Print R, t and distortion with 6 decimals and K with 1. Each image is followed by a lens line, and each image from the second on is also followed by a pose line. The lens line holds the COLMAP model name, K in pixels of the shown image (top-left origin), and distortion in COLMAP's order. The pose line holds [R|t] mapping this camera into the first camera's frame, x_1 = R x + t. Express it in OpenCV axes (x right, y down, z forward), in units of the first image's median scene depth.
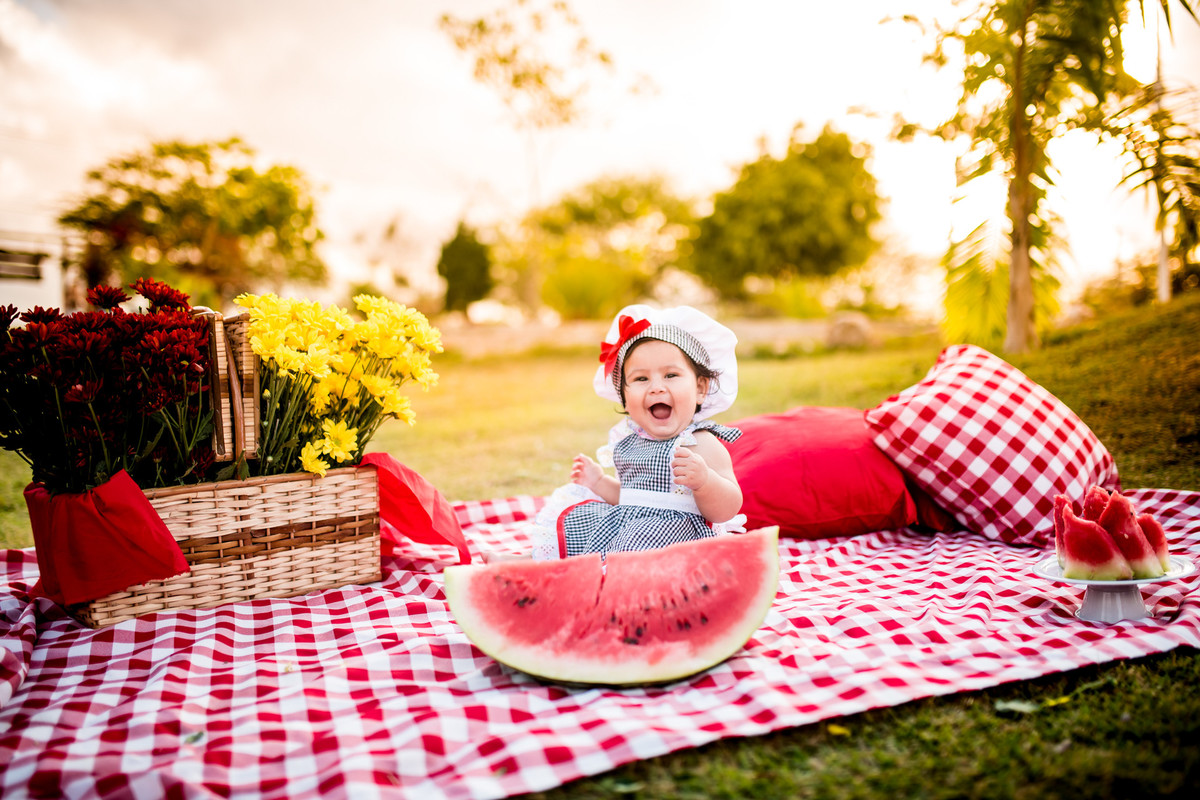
lens RADIAL K [[1163.8, 0, 598.2], [0, 1163.8, 403.0], [0, 0, 1]] dist [-0.022700, 0.000000]
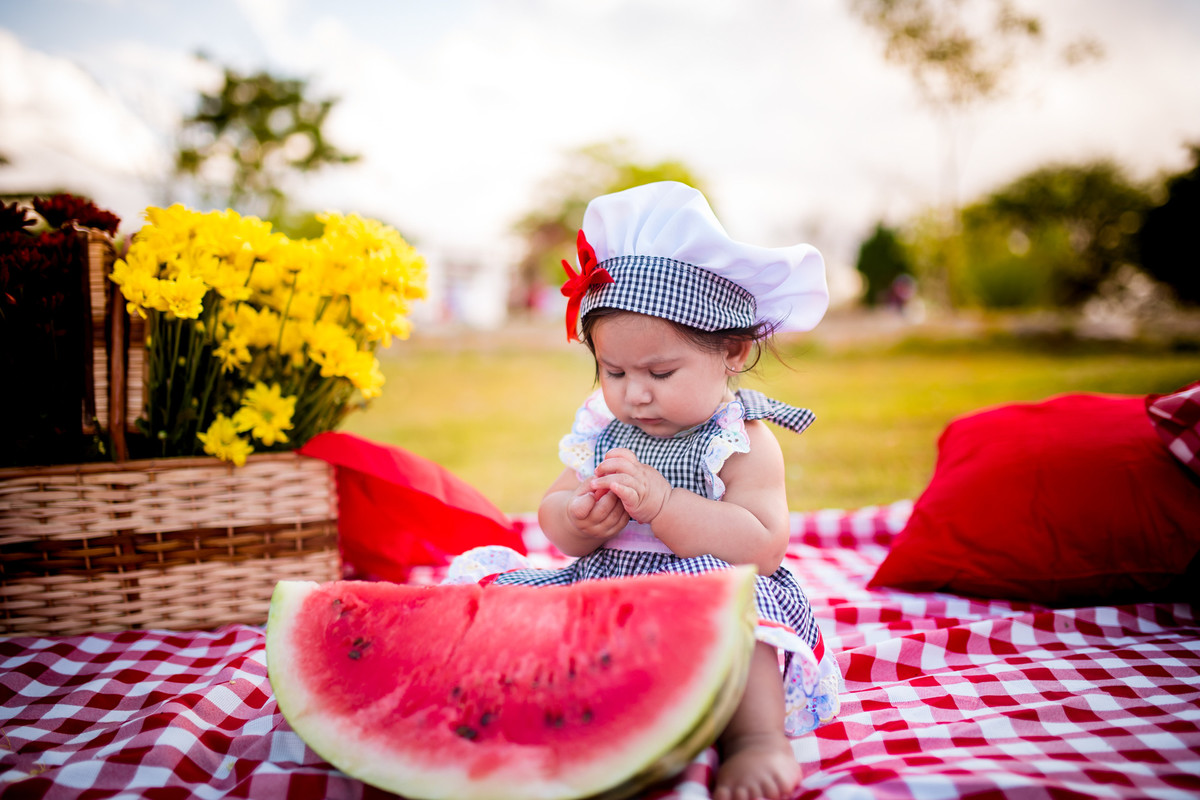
lens RADIAL K [[1163.8, 0, 598.5], [0, 1163.8, 399.1], [0, 0, 1]] dist [-0.022700, 0.000000]
pose [[0.933102, 0.024882, -0.358750, 0.213347], [-0.027027, 0.999634, -0.000964, 0.018501], [0.358595, 0.010596, 0.933433, 0.409828]]
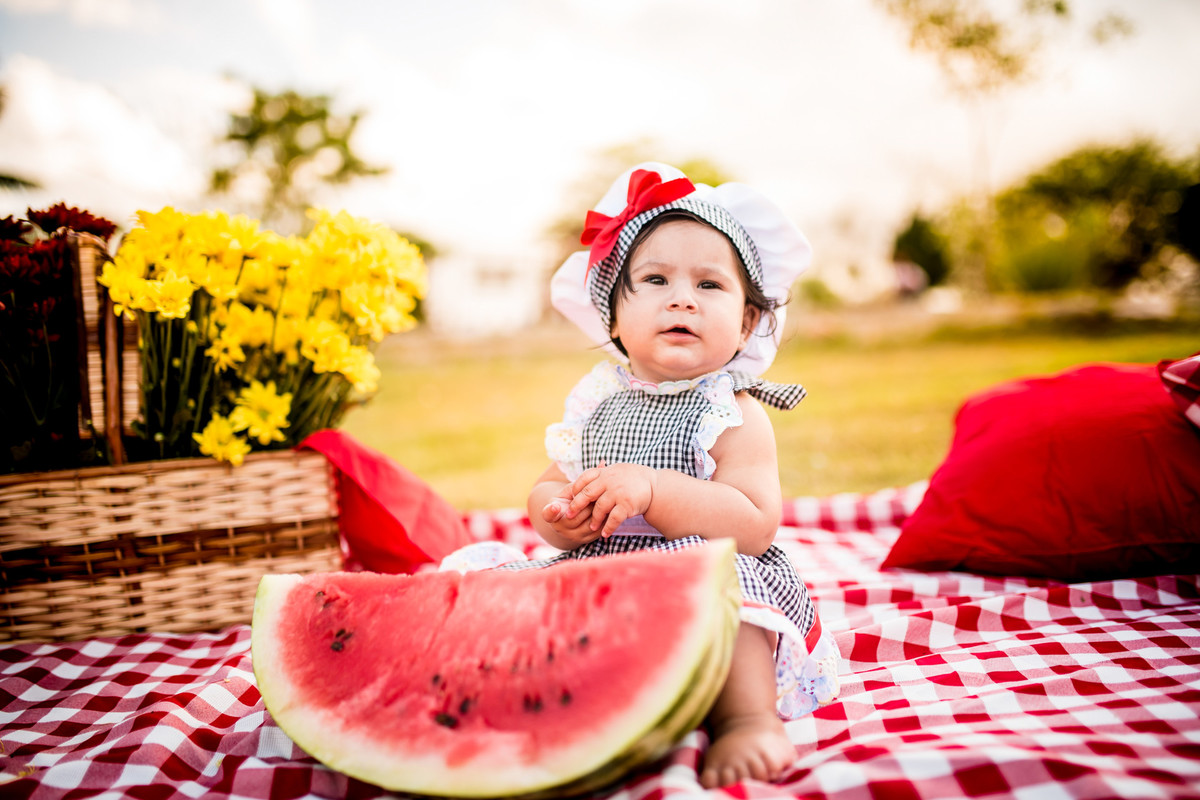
lens RADIAL K [[1163.8, 0, 599.3], [0, 1163.8, 399.0], [0, 0, 1]] dist [-0.022700, 0.000000]
pose [[0.920889, -0.010014, -0.389696, 0.233285], [0.009344, 0.999950, -0.003614, 0.028318], [0.389712, -0.000313, 0.920937, 0.428557]]
